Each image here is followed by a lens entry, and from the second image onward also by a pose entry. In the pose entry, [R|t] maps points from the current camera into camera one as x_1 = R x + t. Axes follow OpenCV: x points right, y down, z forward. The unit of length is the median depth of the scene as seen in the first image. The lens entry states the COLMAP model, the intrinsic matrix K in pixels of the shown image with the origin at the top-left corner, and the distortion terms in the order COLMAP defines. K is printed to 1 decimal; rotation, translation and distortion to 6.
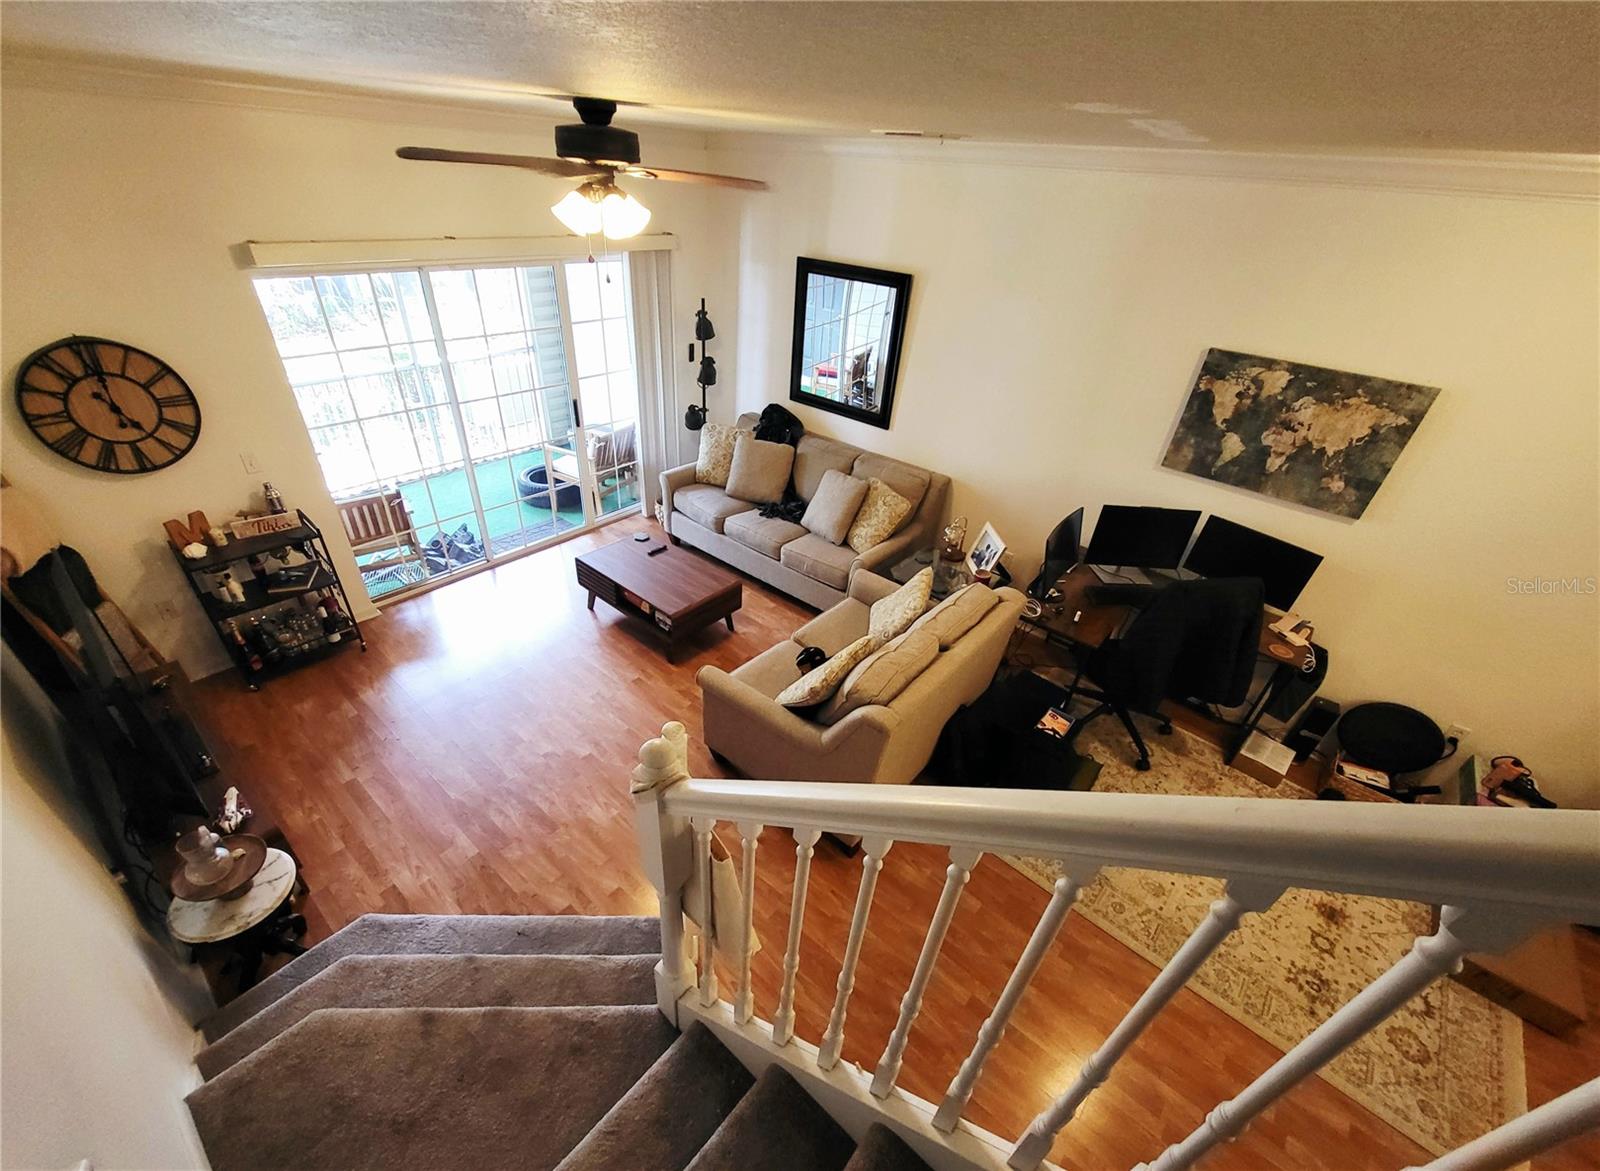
lens RADIAL K [[640.7, 0, 795.1], [0, 640.7, 629.6], [0, 0, 1]] dist [0.000393, -0.000053]
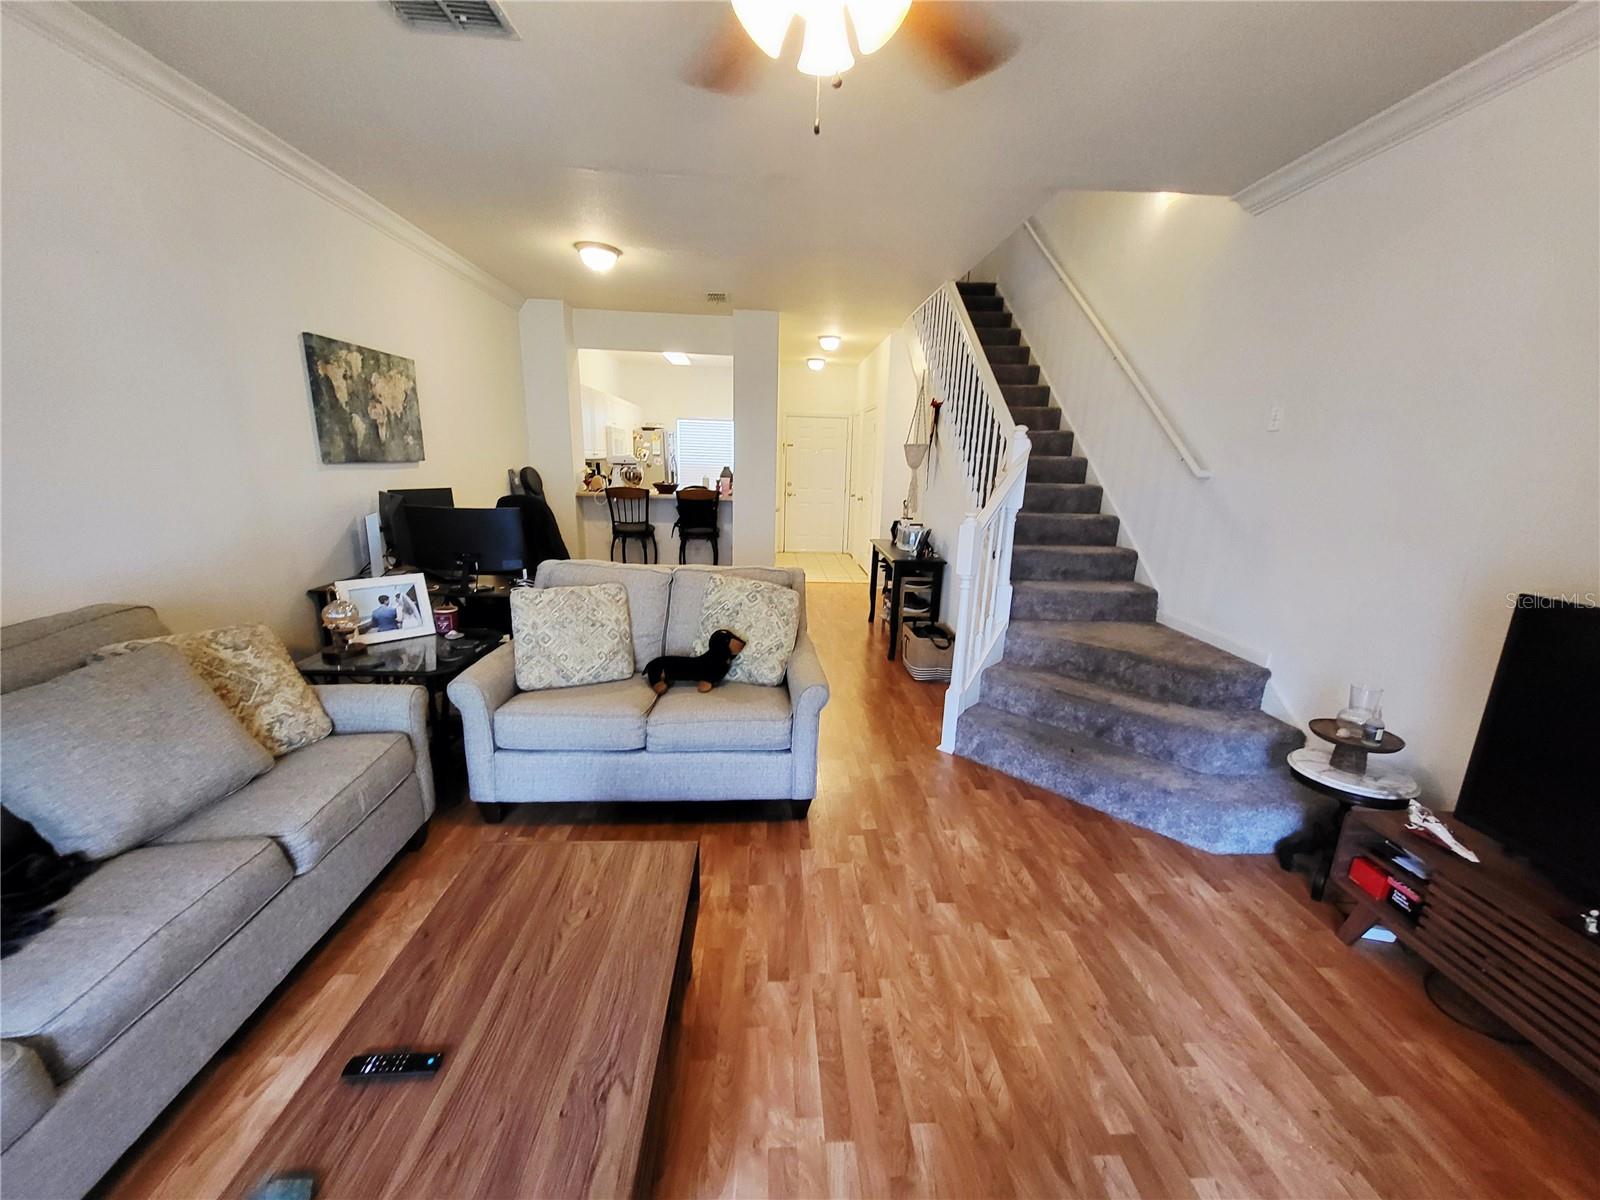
lens RADIAL K [[643.6, 0, 801.5], [0, 643.6, 608.0], [0, 0, 1]] dist [0.010757, -0.004682]
pose [[-0.690289, -0.239636, 0.682698, -0.621547], [0.360970, 0.703686, 0.611986, -0.475345], [-0.627059, 0.668880, -0.399245, 1.200646]]
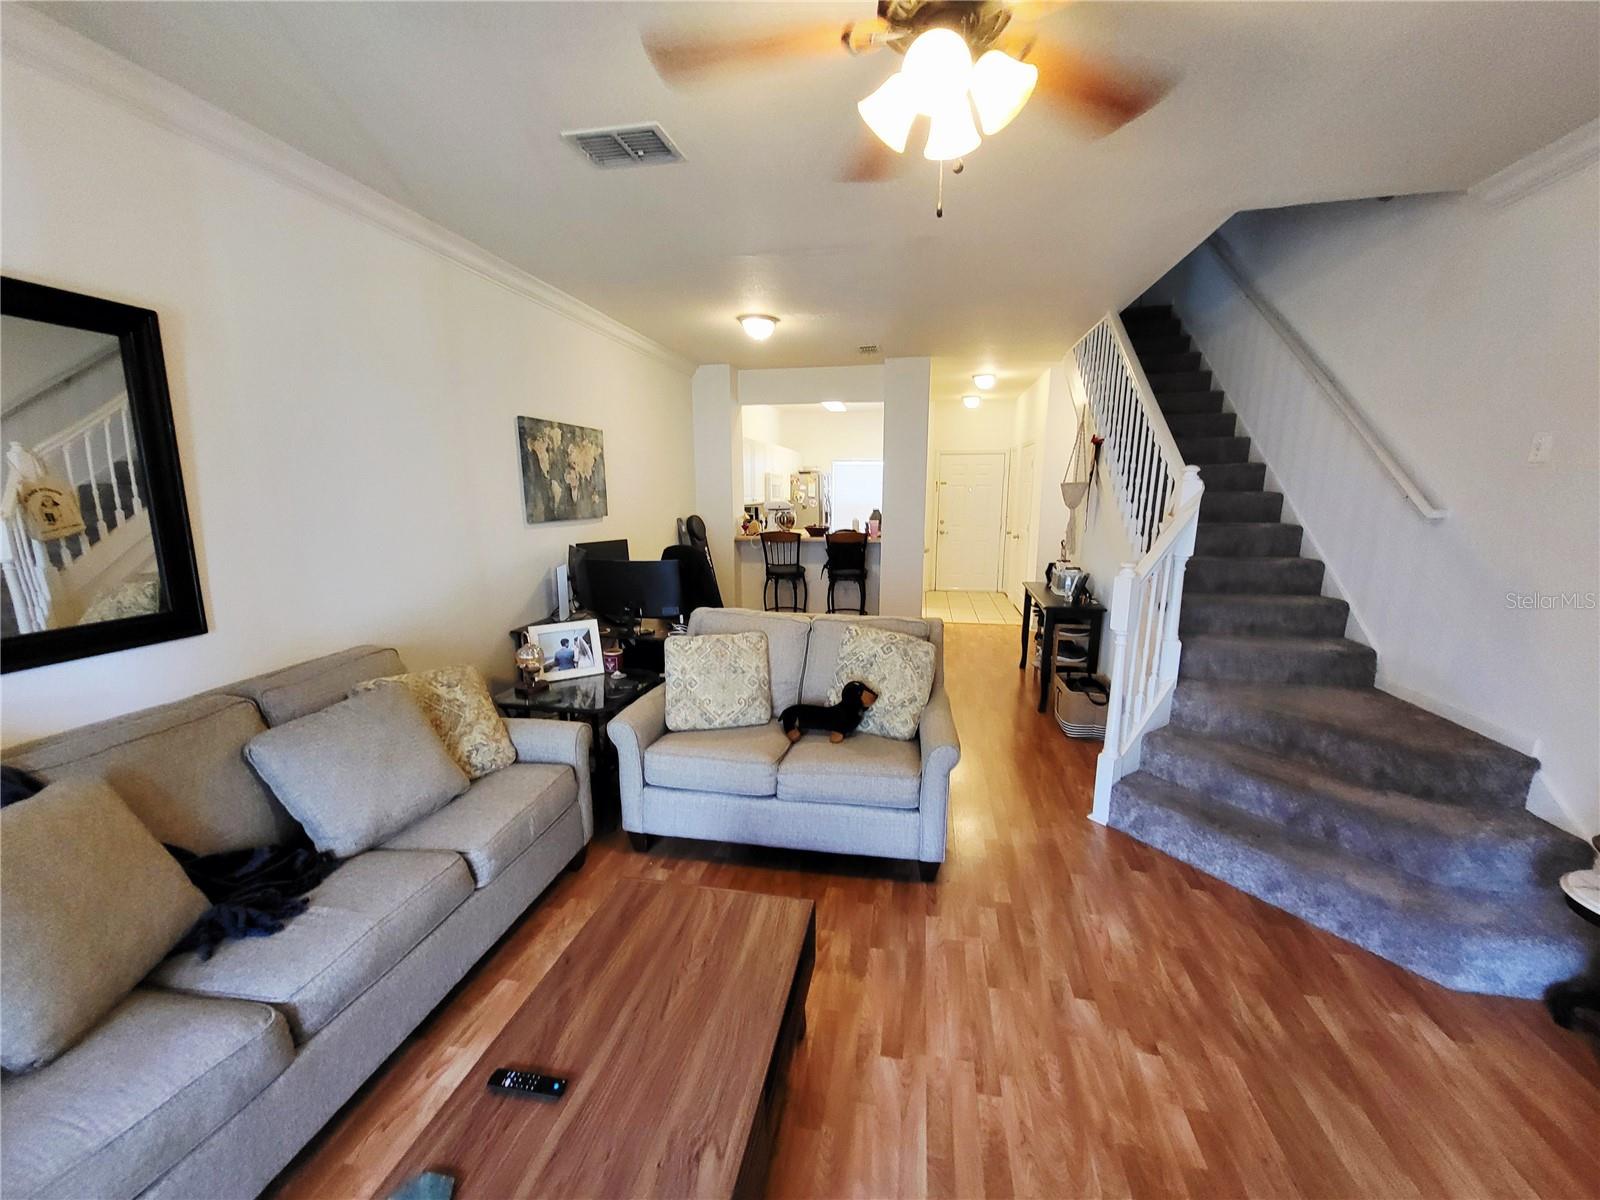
lens RADIAL K [[637.2, 0, 793.8], [0, 637.2, 607.6], [0, 0, 1]] dist [0.007719, -0.002657]
pose [[-0.491233, -0.214066, 0.844314, -0.636771], [0.482569, 0.740084, 0.468404, -0.486207], [-0.725133, 0.637535, -0.260252, 1.164815]]
